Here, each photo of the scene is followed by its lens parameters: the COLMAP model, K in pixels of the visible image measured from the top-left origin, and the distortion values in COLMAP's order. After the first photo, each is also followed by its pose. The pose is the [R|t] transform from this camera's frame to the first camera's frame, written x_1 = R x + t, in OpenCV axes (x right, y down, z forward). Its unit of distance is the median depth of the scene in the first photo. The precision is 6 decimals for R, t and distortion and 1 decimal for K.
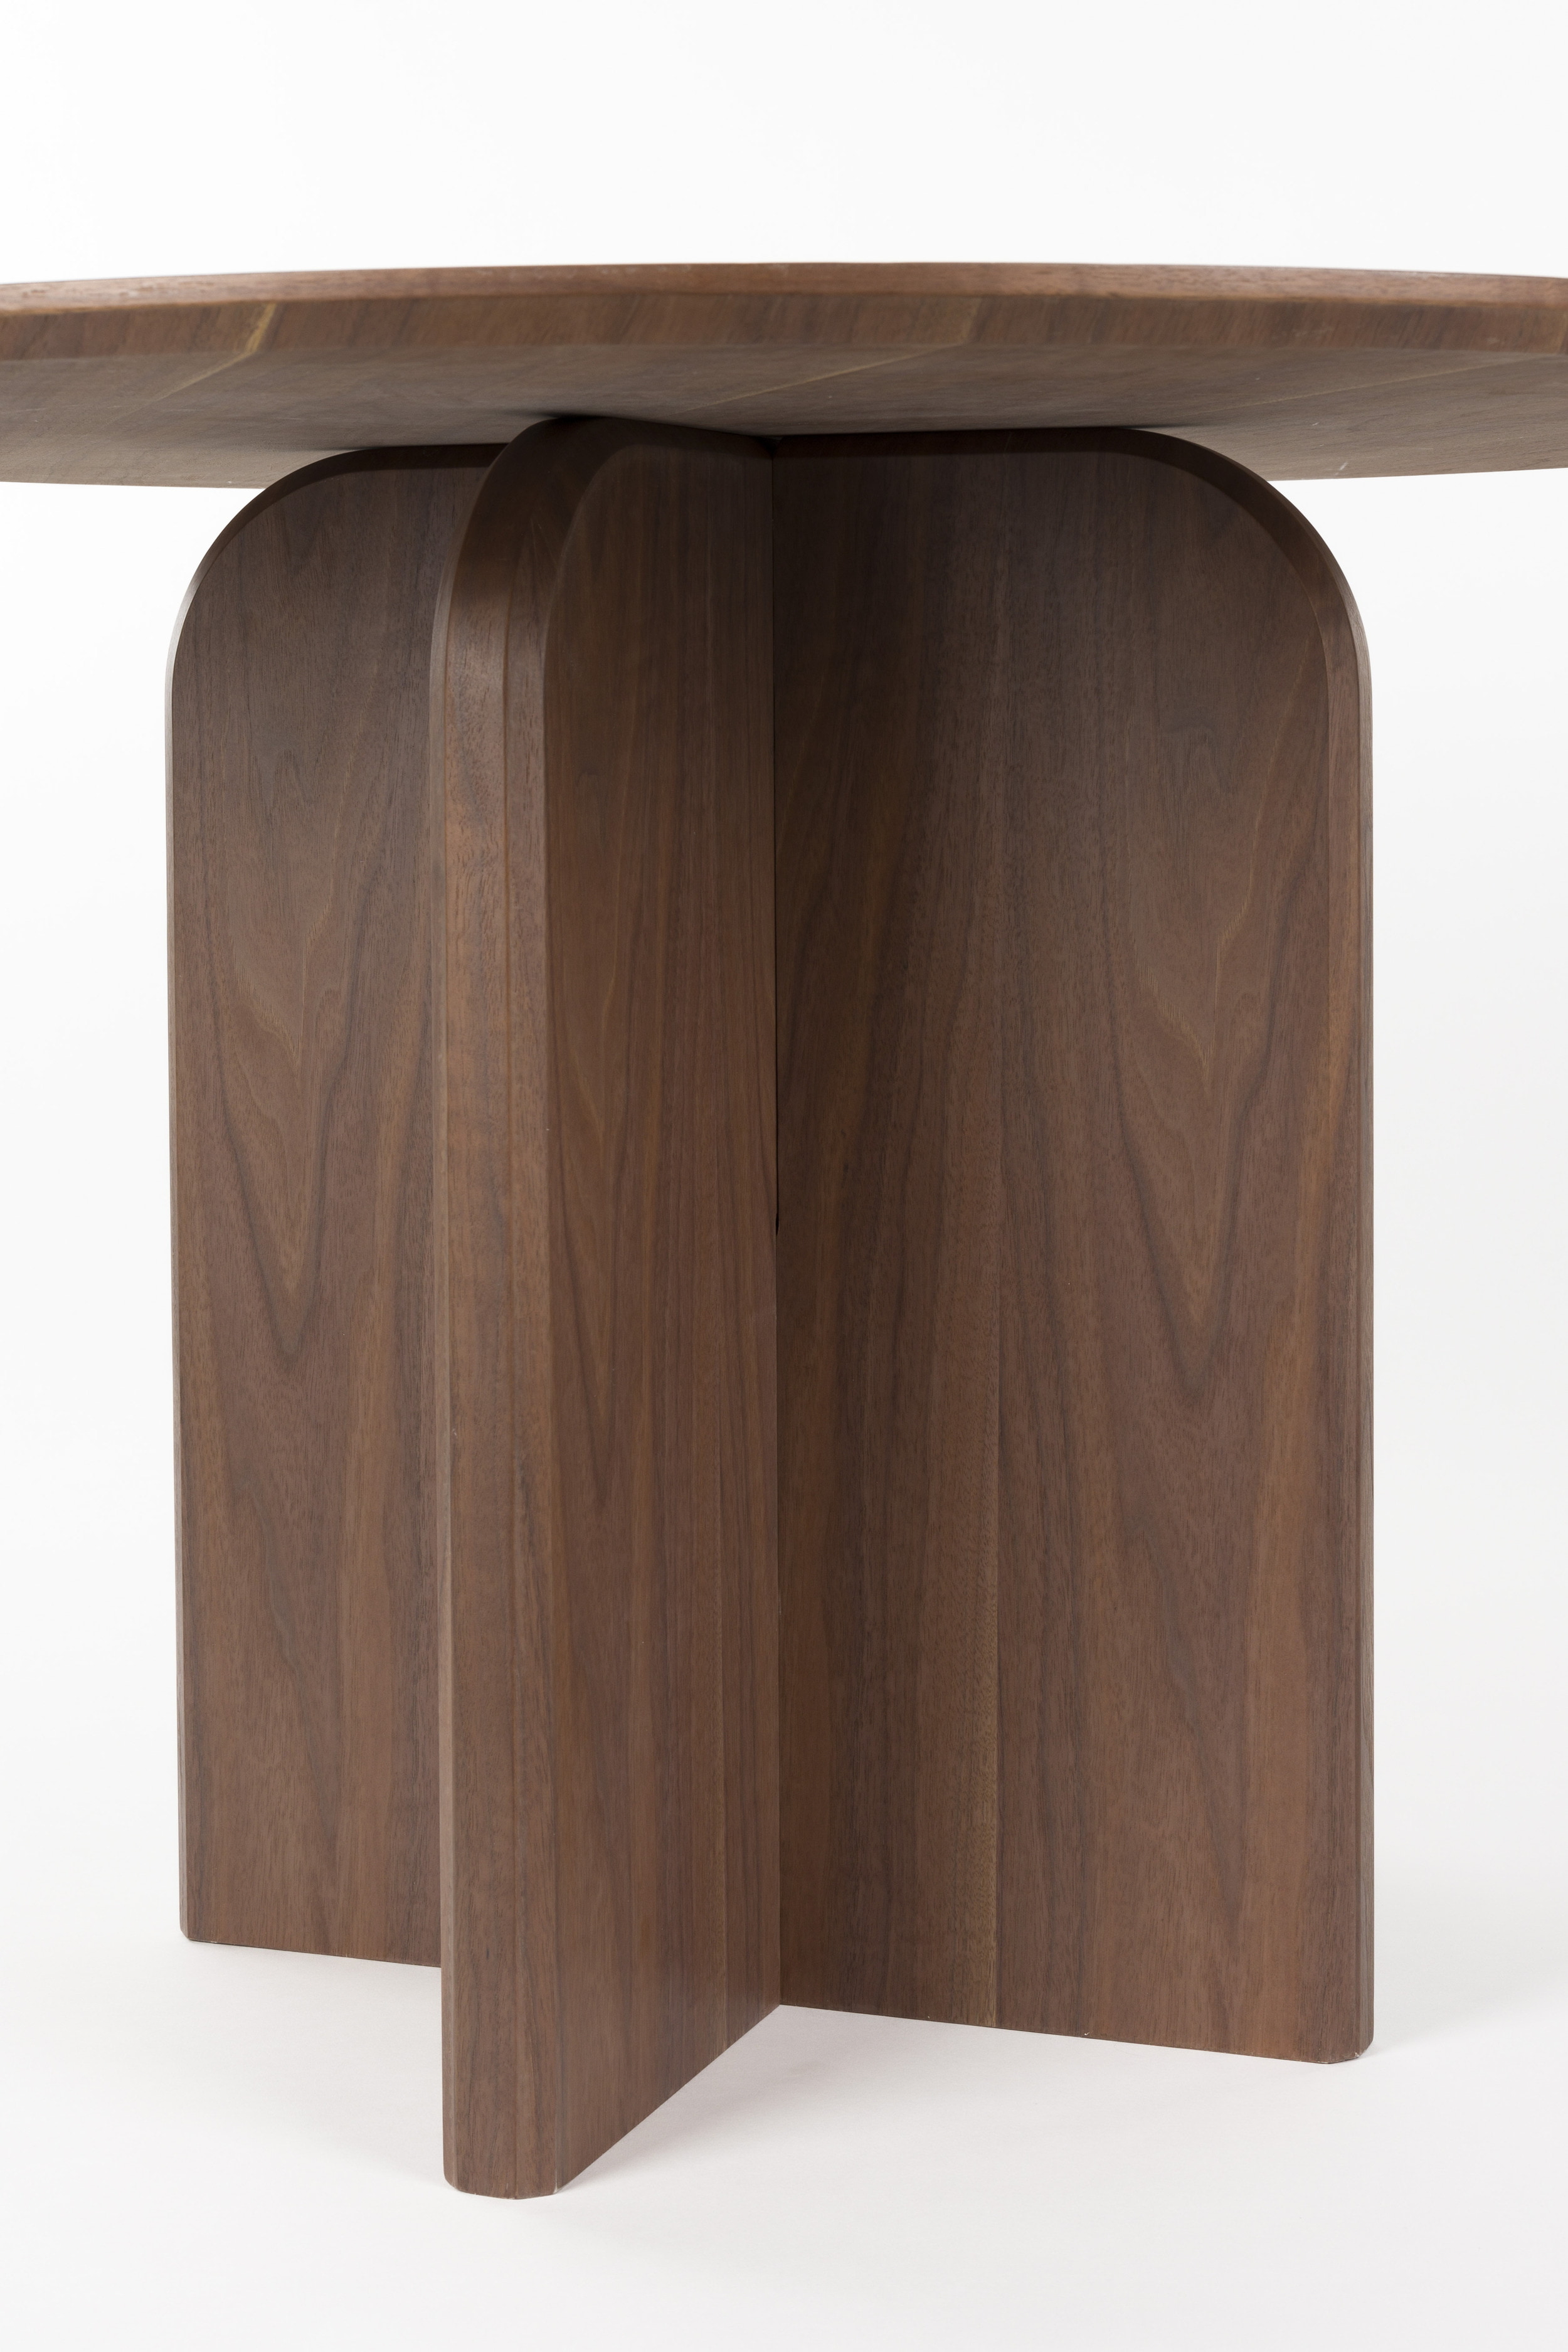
lens RADIAL K [[5340.7, 0, 781.1], [0, 5340.7, 1168.3], [0, 0, 1]] dist [-0.168493, 0.000000]
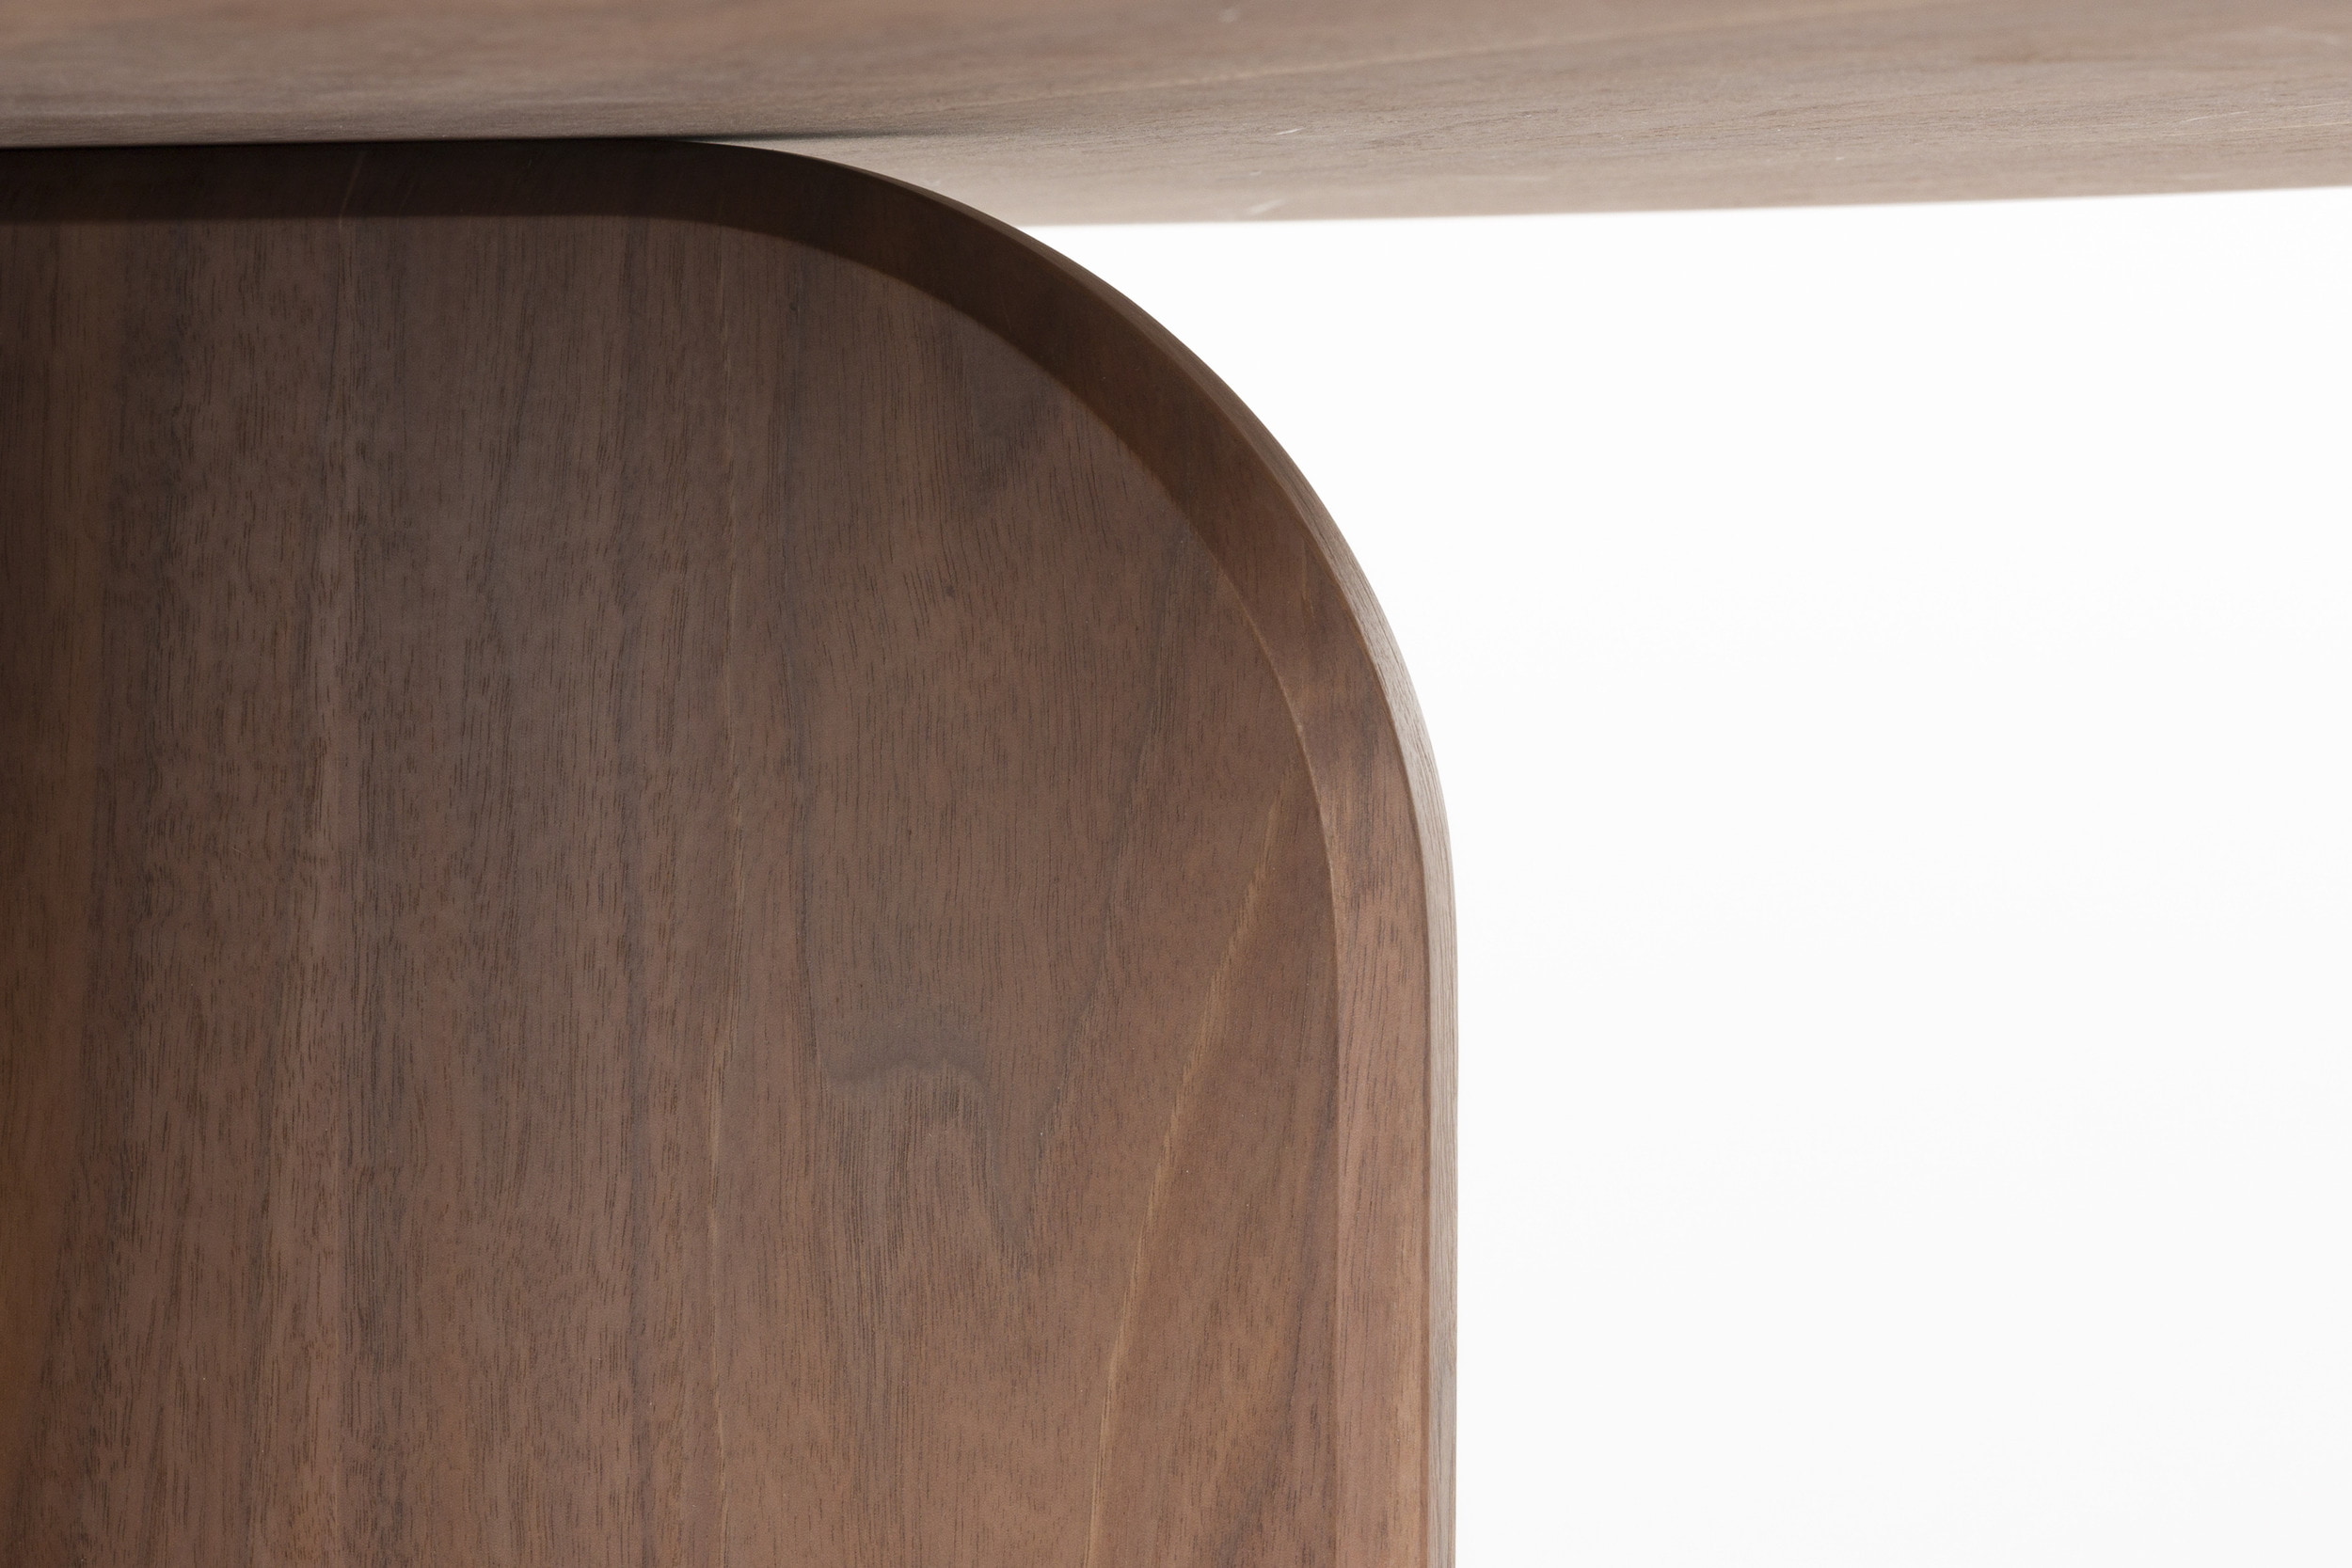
lens RADIAL K [[5340.2, 0, 1171.5], [0, 5340.2, 794.3], [0, 0, 1]] dist [-0.168493, 0.000000]
pose [[0.990716, 0.001944, 0.135930, 0.048196], [0.000307, 0.999863, -0.016541, -0.093771], [-0.135944, 0.016429, 0.990580, 0.672992]]
